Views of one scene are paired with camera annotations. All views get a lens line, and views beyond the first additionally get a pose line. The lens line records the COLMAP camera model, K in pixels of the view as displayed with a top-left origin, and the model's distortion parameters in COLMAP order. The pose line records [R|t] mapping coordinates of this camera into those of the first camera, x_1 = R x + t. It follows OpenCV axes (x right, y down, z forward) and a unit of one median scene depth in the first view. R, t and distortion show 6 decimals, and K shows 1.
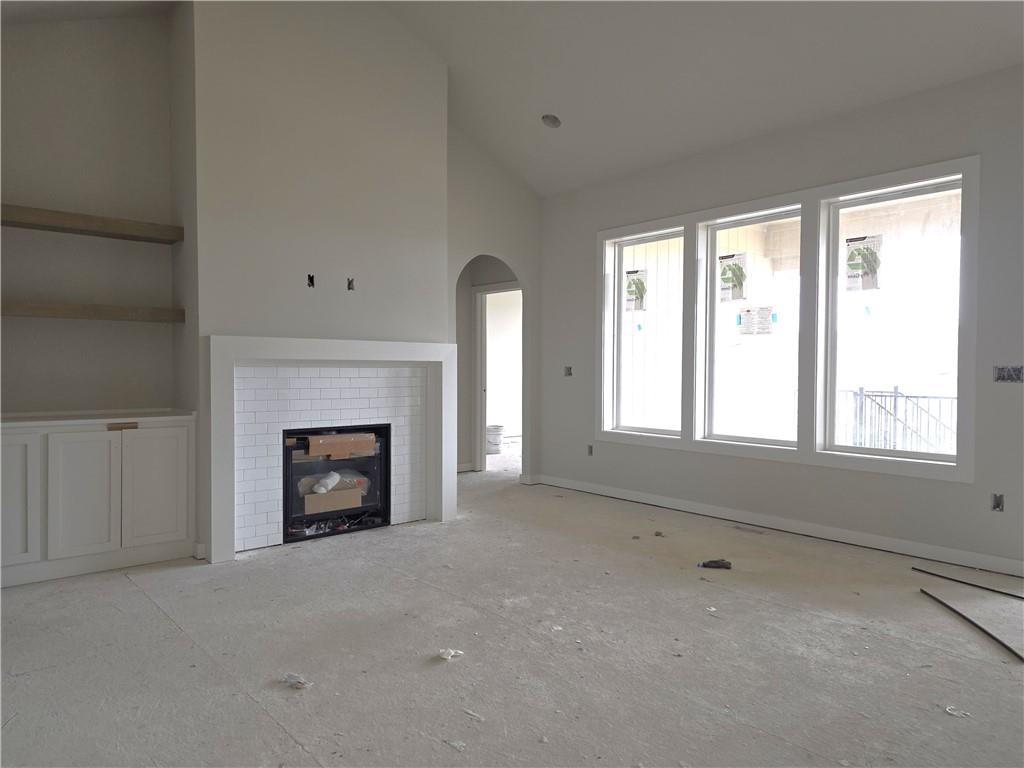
lens RADIAL K [[676.4, 0, 520.1], [0, 676.4, 382.9], [0, 0, 1]] dist [0.027351, -0.004054]
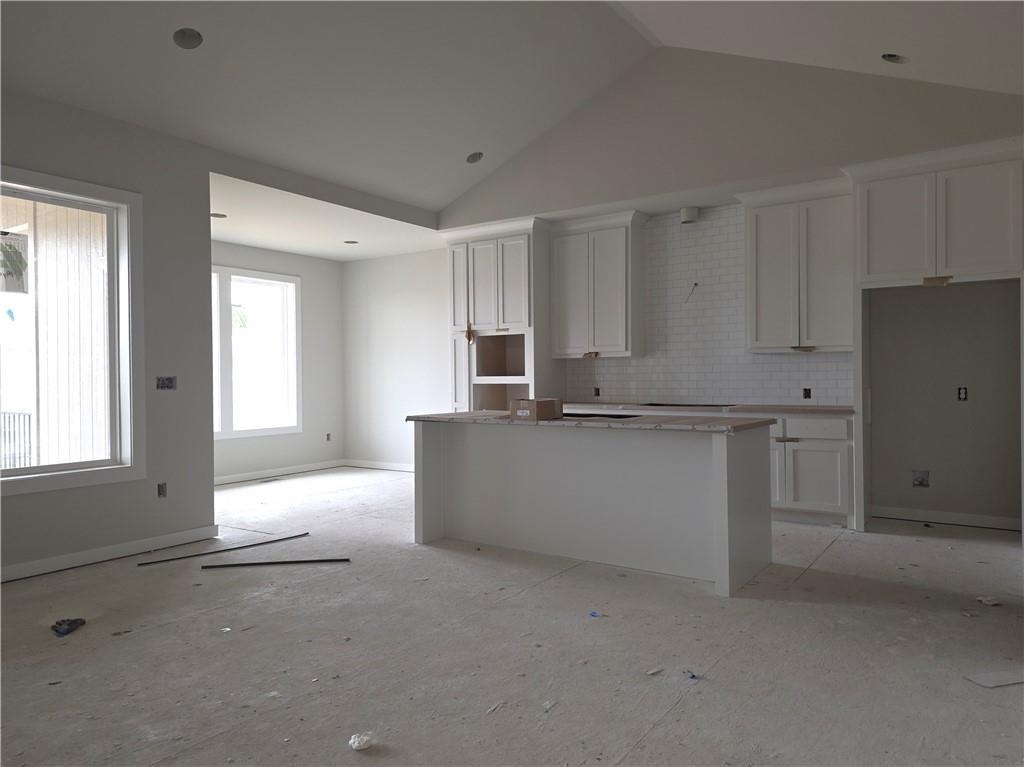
lens RADIAL K [[689.1, 0, 512.0], [0, 689.1, 383.5], [0, 0, 1]] dist [0.001820, -0.001182]
pose [[-0.242813, -0.009849, 0.970023, -0.560277], [0.030279, 0.999384, 0.017726, -0.013526], [-0.969600, 0.033675, -0.242365, 0.621468]]
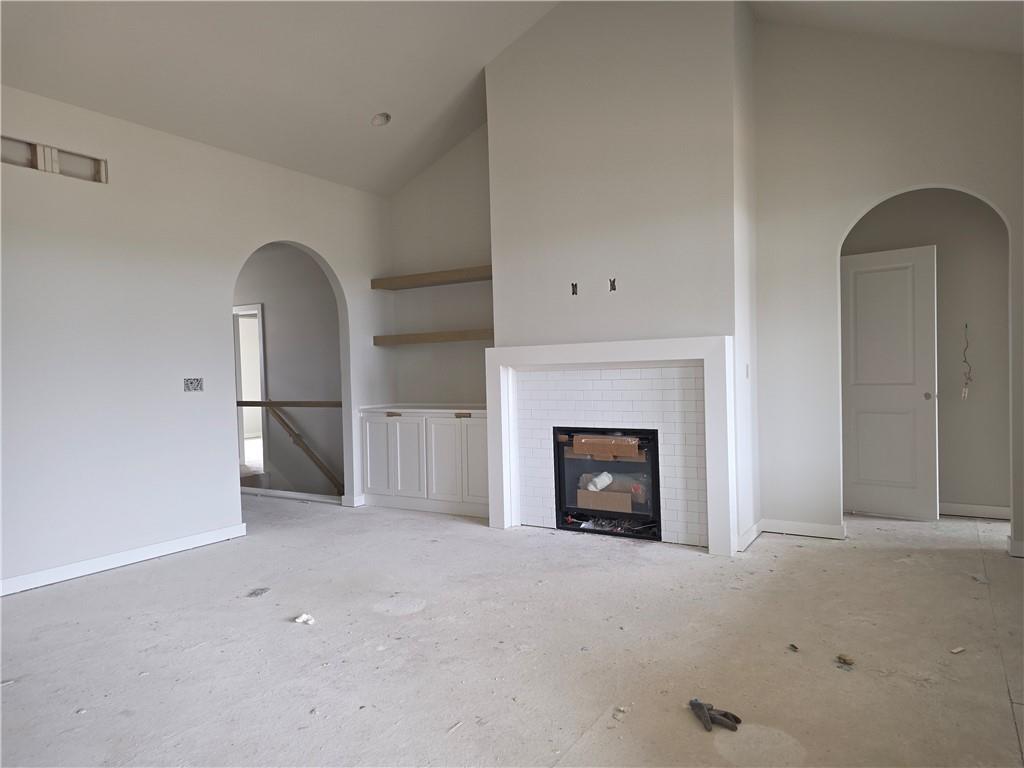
lens RADIAL K [[676.4, 0, 520.1], [0, 676.4, 382.9], [0, 0, 1]] dist [0.027351, -0.004054]
pose [[0.294463, 0.006788, -0.955639, 0.701206], [0.005481, 0.999946, 0.008791, -0.013332], [0.955647, -0.007827, 0.294410, 0.620874]]
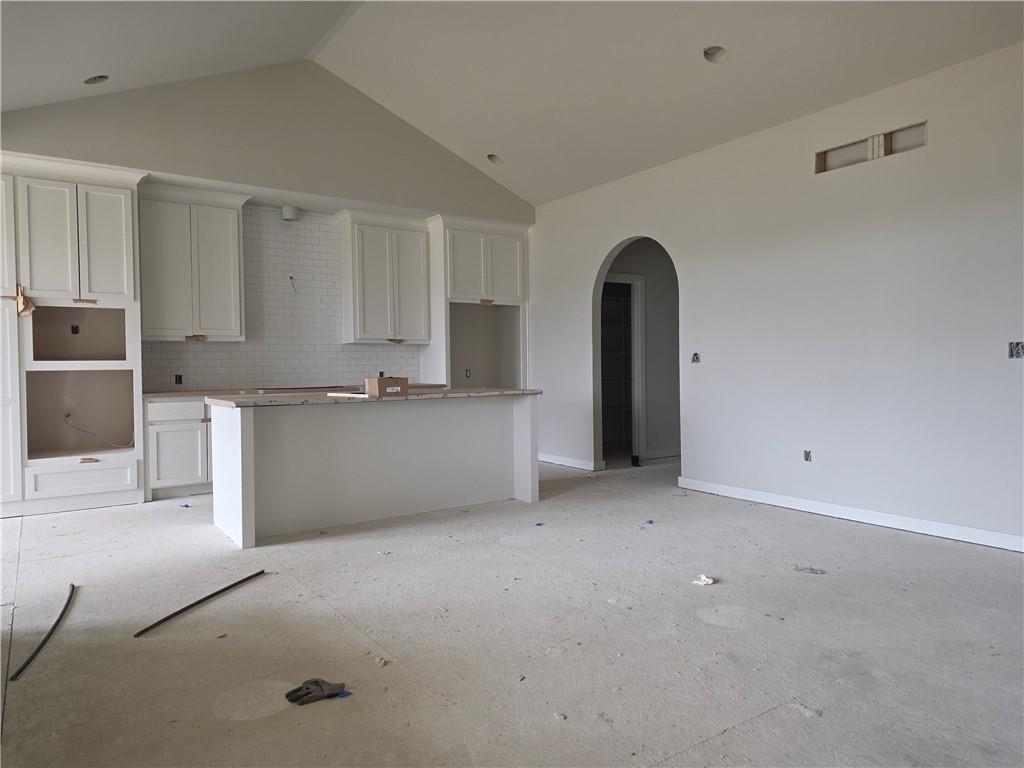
lens RADIAL K [[676.4, 0, 520.1], [0, 676.4, 382.9], [0, 0, 1]] dist [0.027351, -0.004054]
pose [[-0.994159, 0.005529, 0.107781, 0.054957], [0.010741, 0.998797, 0.047842, -0.012789], [-0.107387, 0.048721, -0.993023, 1.379432]]
